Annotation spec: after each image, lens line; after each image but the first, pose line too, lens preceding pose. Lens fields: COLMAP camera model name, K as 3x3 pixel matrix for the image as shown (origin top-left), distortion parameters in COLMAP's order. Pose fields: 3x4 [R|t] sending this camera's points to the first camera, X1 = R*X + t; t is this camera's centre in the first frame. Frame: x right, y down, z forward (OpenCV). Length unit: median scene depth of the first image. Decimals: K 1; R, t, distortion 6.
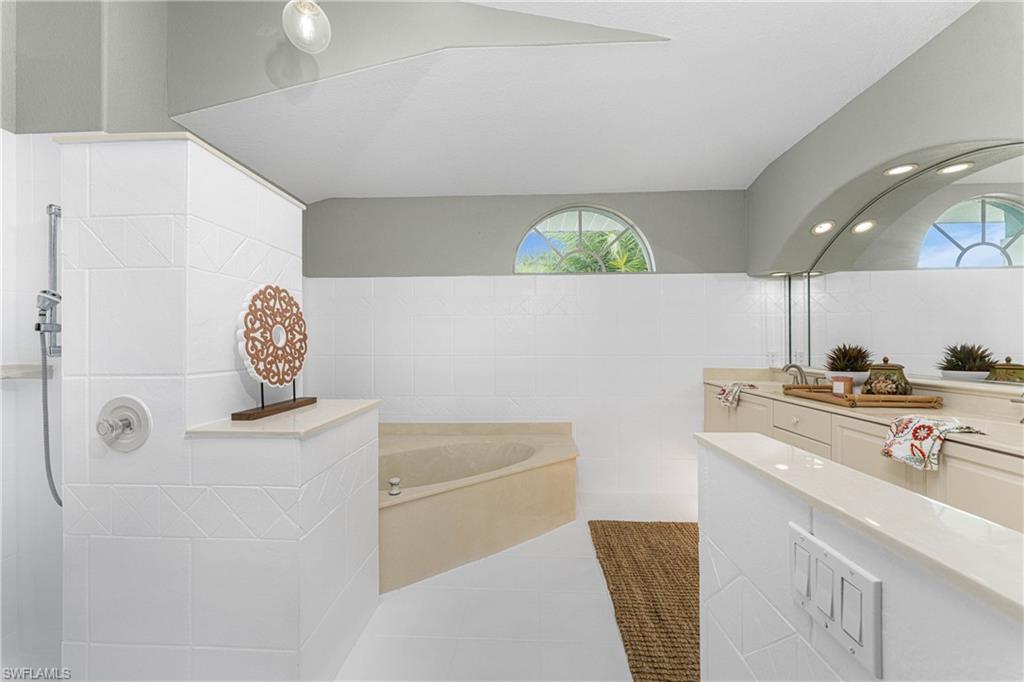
lens RADIAL K [[412.6, 0, 525.2], [0, 412.6, 346.2], [0, 0, 1]] dist [0.000421, -0.000028]
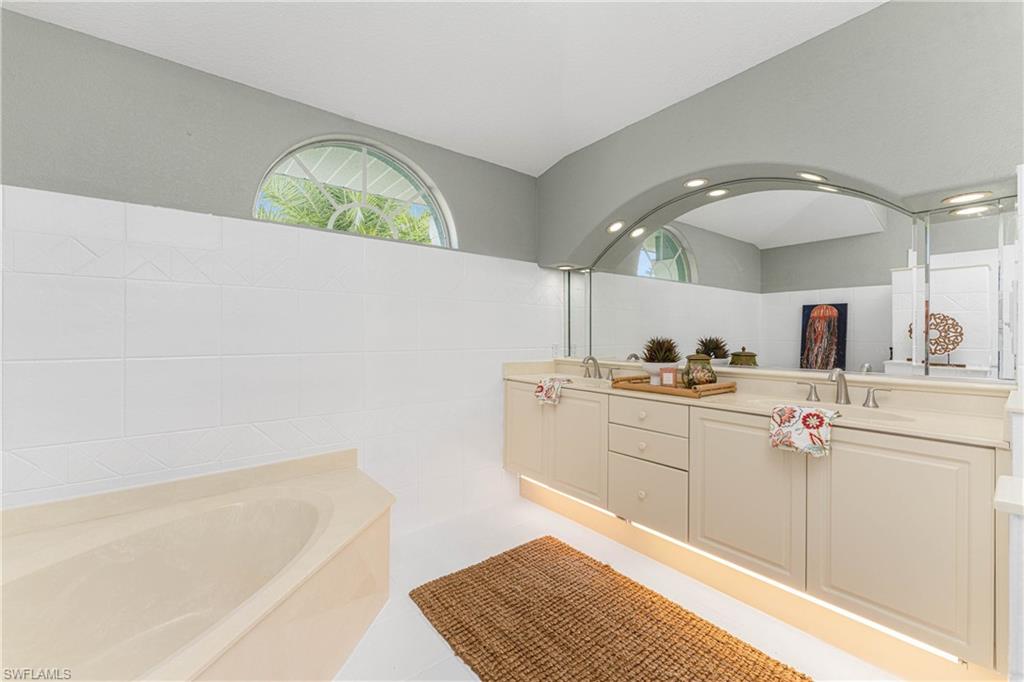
lens RADIAL K [[409.7, 0, 513.3], [0, 409.7, 336.1], [0, 0, 1]] dist [0.000901, 0.000037]
pose [[0.768838, 0.004577, 0.639428, -0.311327], [-0.000520, 0.999979, -0.006532, 0.000956], [-0.639444, 0.004690, 0.768824, 0.735699]]
